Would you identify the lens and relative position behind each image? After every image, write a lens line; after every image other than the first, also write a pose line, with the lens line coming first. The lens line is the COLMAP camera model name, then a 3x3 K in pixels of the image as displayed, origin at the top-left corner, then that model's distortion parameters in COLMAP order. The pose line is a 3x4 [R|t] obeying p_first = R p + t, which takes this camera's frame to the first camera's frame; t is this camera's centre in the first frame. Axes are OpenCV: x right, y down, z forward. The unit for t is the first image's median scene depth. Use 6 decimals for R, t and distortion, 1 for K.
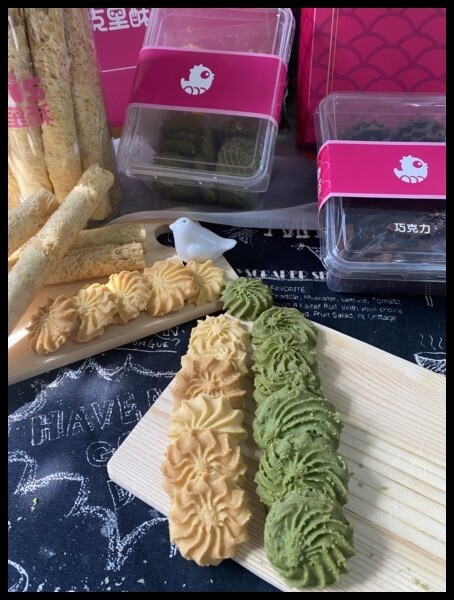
lens RADIAL K [[438.1, 0, 230.8], [0, 438.1, 303.2], [0, 0, 1]] dist [-0.006730, -0.009094]
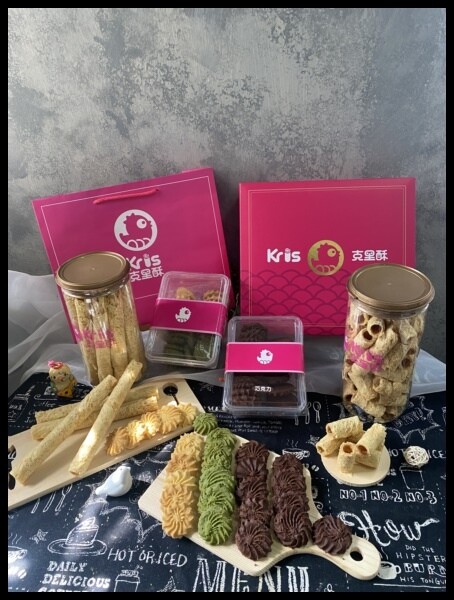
lens RADIAL K [[438.1, 0, 226.7], [0, 438.1, 294.8], [0, 0, 1]] dist [-0.006730, -0.009094]
pose [[0.996223, -0.050523, -0.070616, 0.328216], [0.031861, 0.969255, -0.243988, -0.097643], [0.080772, 0.240817, 0.967204, -1.191051]]
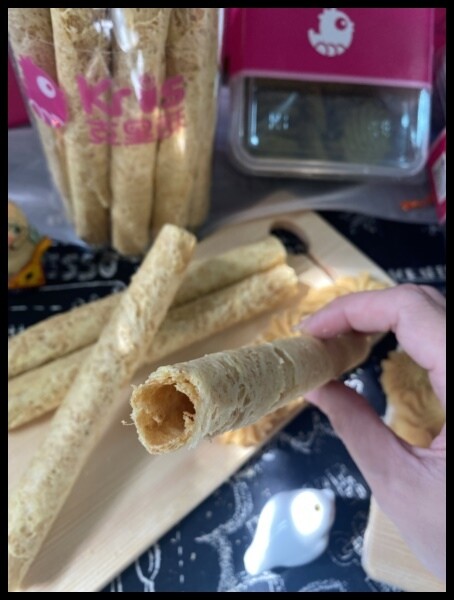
lens RADIAL K [[438.1, 0, 226.2], [0, 438.1, 300.1], [0, 0, 1]] dist [-0.006730, -0.009094]
pose [[0.978060, -0.141516, 0.152876, -0.489808], [0.096422, 0.958031, 0.269962, -0.339156], [-0.184664, -0.249298, 0.950657, 0.257329]]
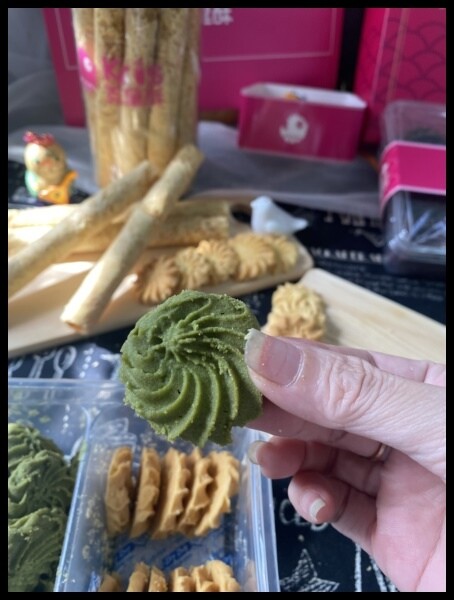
lens RADIAL K [[438.1, 0, 228.7], [0, 438.1, 298.3], [0, 0, 1]] dist [-0.006730, -0.009094]
pose [[0.996834, 0.074844, 0.026836, -0.232704], [-0.075020, 0.997166, 0.005622, 0.073331], [-0.026339, -0.007617, 0.999624, -0.156654]]
